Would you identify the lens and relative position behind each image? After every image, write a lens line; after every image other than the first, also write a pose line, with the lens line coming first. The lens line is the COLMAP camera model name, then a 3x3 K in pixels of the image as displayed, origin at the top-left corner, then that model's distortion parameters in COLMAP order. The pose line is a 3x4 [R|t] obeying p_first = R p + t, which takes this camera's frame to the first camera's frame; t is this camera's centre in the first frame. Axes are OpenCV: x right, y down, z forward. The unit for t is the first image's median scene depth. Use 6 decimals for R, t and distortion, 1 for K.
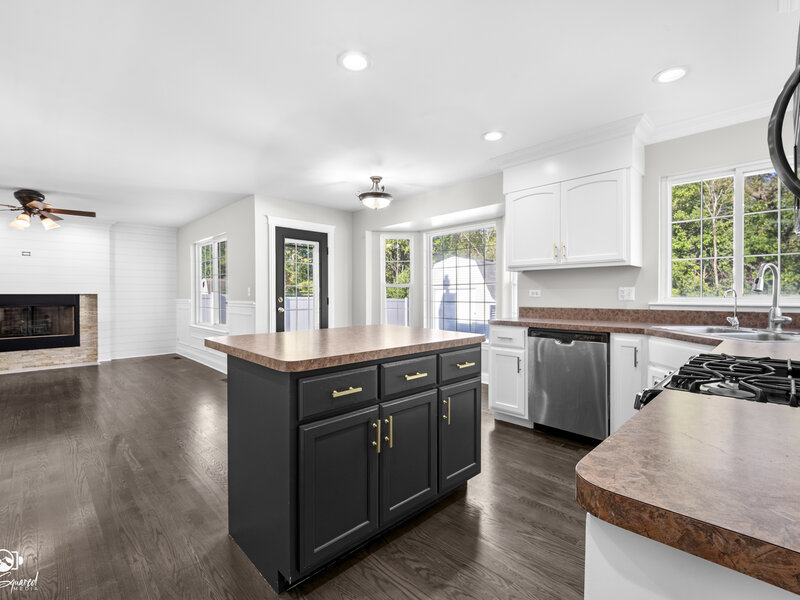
lens RADIAL K [[384.0, 0, 398.4], [0, 384.0, 289.2], [0, 0, 1]] dist [0.000440, -0.011404]
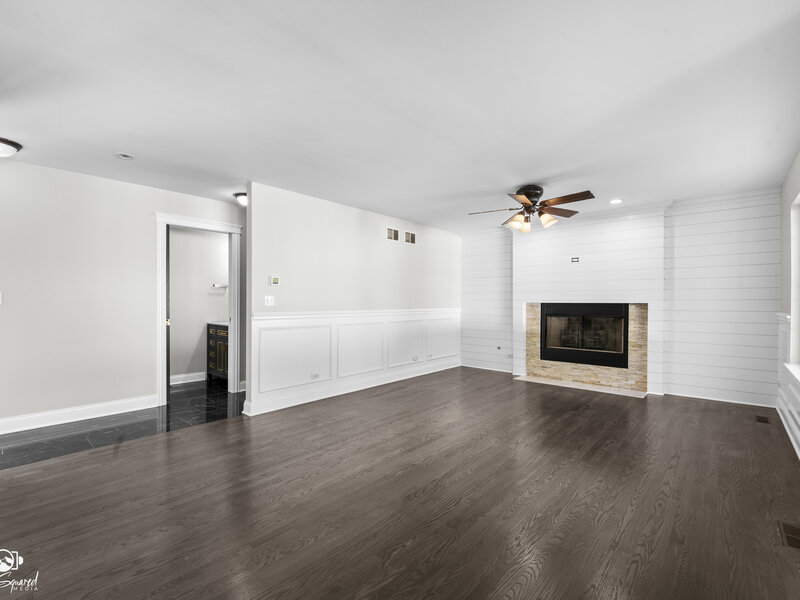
lens RADIAL K [[368.8, 0, 387.9], [0, 368.8, 302.5], [0, 0, 1]] dist [-0.022096, -0.009317]
pose [[0.050186, 0.006142, -0.998721, -0.097702], [0.011444, 0.999912, 0.006725, 0.000260], [0.998674, -0.011766, 0.050111, 0.459028]]
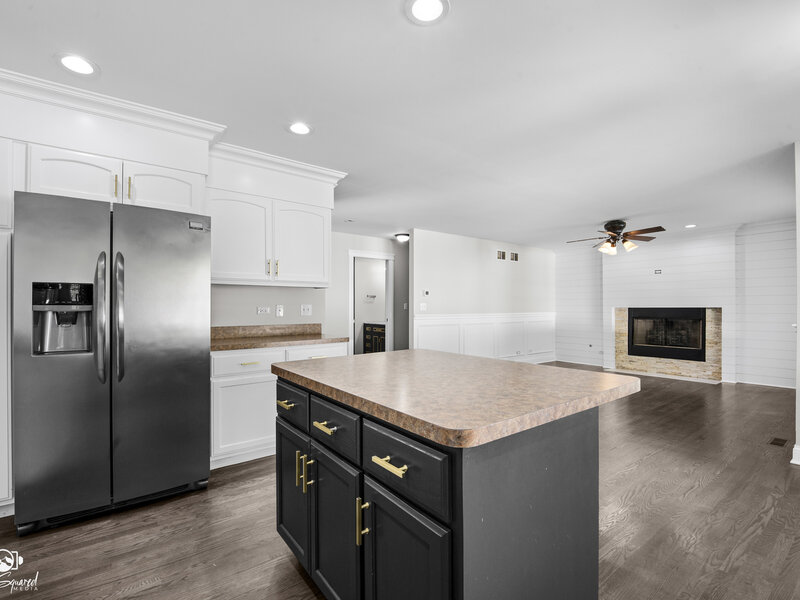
lens RADIAL K [[368.8, 0, 387.9], [0, 368.8, 302.5], [0, 0, 1]] dist [-0.022096, -0.009317]
pose [[-0.154822, -0.007284, -0.987916, 0.189880], [0.015832, 0.999826, -0.009853, -0.004184], [0.987816, -0.017167, -0.154679, 0.347837]]
